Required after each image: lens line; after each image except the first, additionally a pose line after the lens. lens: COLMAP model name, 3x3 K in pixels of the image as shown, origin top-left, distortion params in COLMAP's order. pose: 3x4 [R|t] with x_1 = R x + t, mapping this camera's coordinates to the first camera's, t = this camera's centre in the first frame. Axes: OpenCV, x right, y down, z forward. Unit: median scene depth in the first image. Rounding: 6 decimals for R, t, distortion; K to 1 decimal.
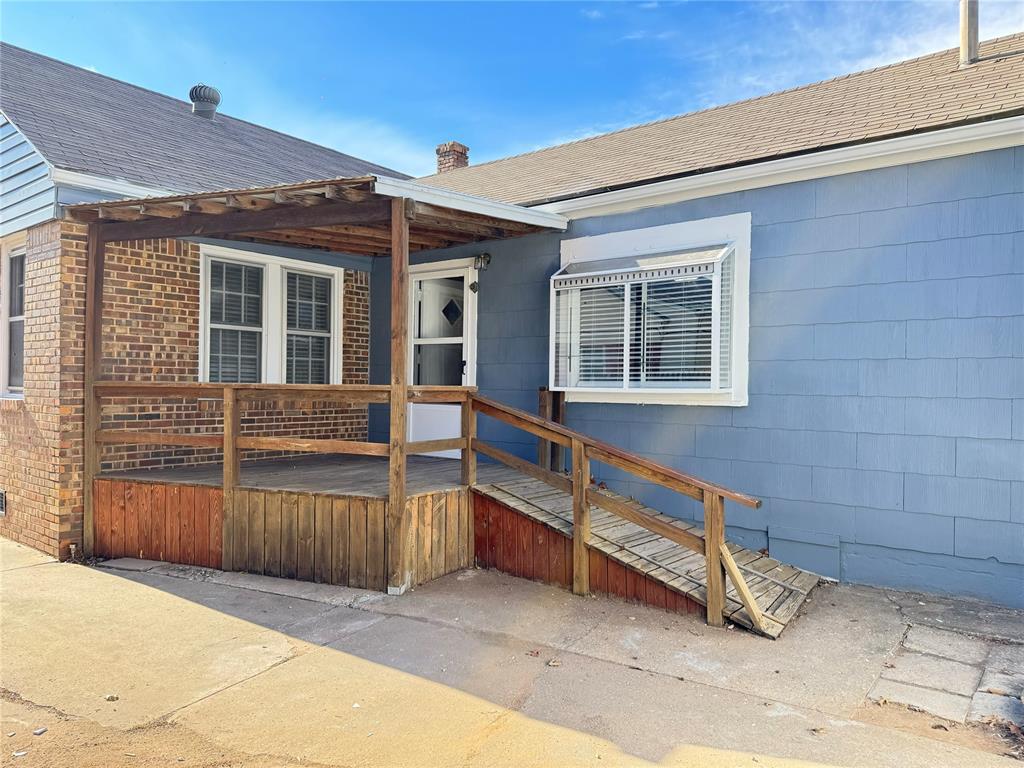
lens RADIAL K [[719.8, 0, 512.0], [0, 719.8, 384.0], [0, 0, 1]] dist [0.103475, -0.157273]
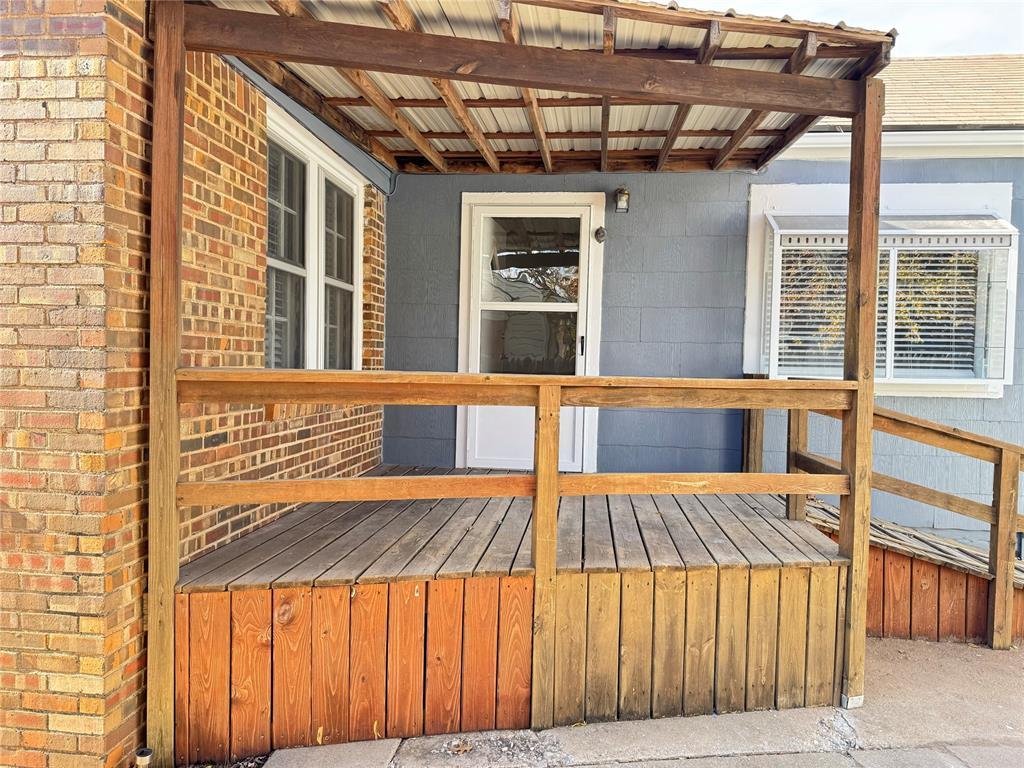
lens RADIAL K [[719.8, 0, 512.0], [0, 719.8, 384.0], [0, 0, 1]] dist [0.103475, -0.157273]
pose [[0.840036, -0.011180, 0.542415, -0.637162], [-0.011349, 0.999207, 0.038172, -0.013703], [-0.542411, -0.038222, 0.839243, 0.528166]]
